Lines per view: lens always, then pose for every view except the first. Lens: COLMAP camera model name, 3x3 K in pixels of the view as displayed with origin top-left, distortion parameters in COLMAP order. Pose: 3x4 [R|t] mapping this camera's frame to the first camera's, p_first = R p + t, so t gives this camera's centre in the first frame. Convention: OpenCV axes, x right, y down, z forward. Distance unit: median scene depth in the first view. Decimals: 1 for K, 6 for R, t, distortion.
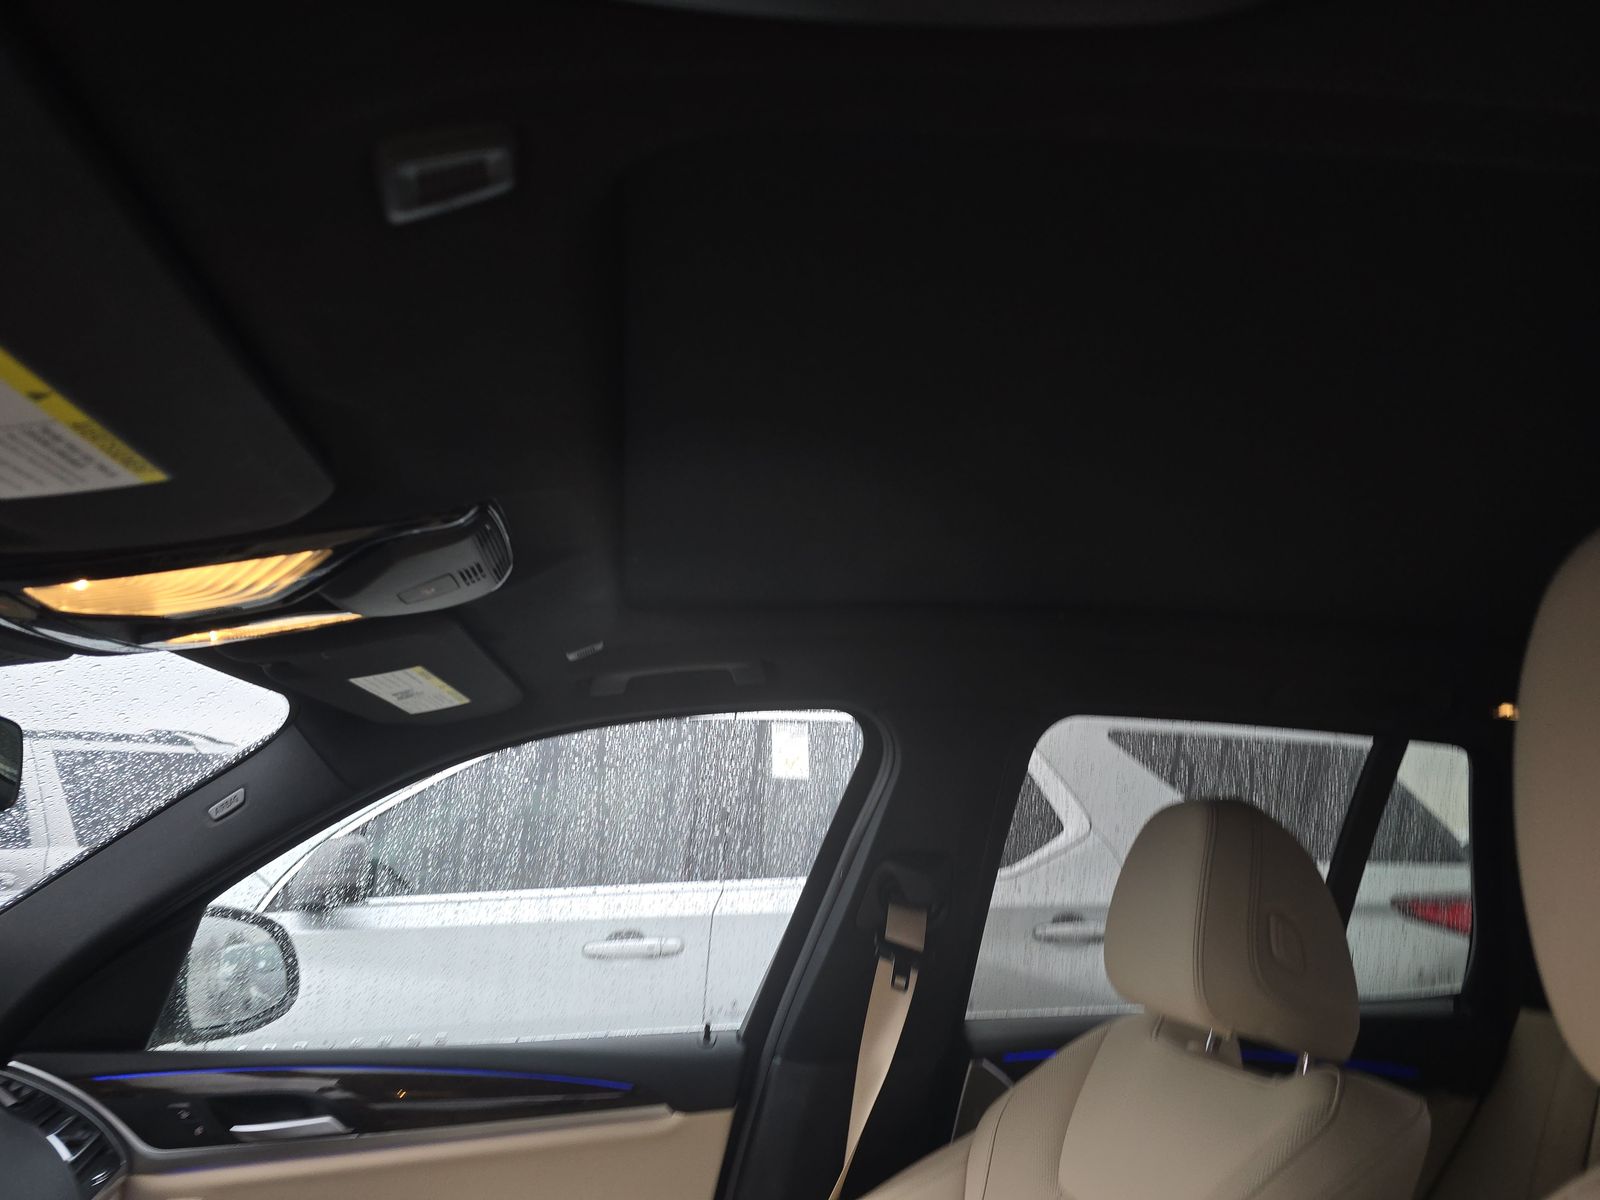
lens RADIAL K [[1050.6, 0, 800.0], [0, 1050.6, 600.0], [0, 0, 1]] dist [0.039565, -0.052345]
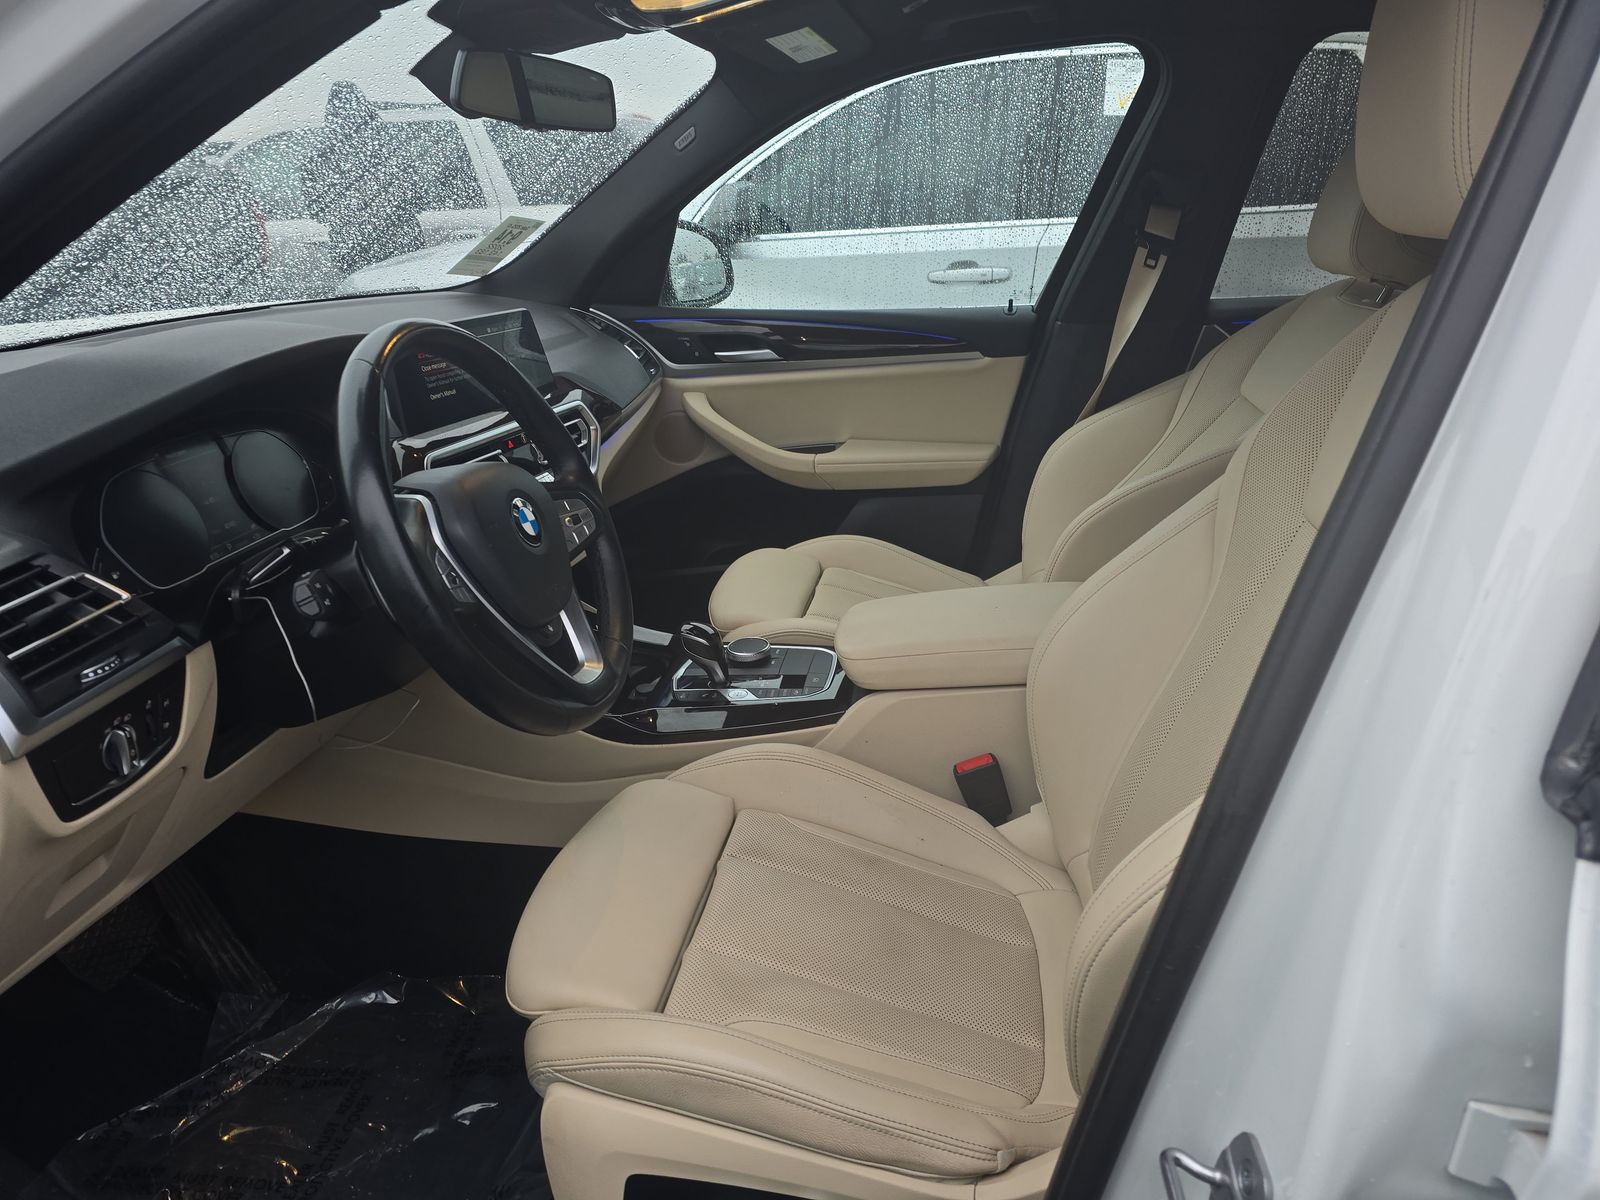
lens RADIAL K [[1058.8, 0, 800.0], [0, 1058.8, 600.0], [0, 0, 1]] dist [0.140607, -0.241170]
pose [[0.951434, 0.089086, -0.294680, 0.104782], [0.084057, 0.845665, 0.527054, -0.039715], [0.296153, -0.526227, 0.797106, -0.444385]]
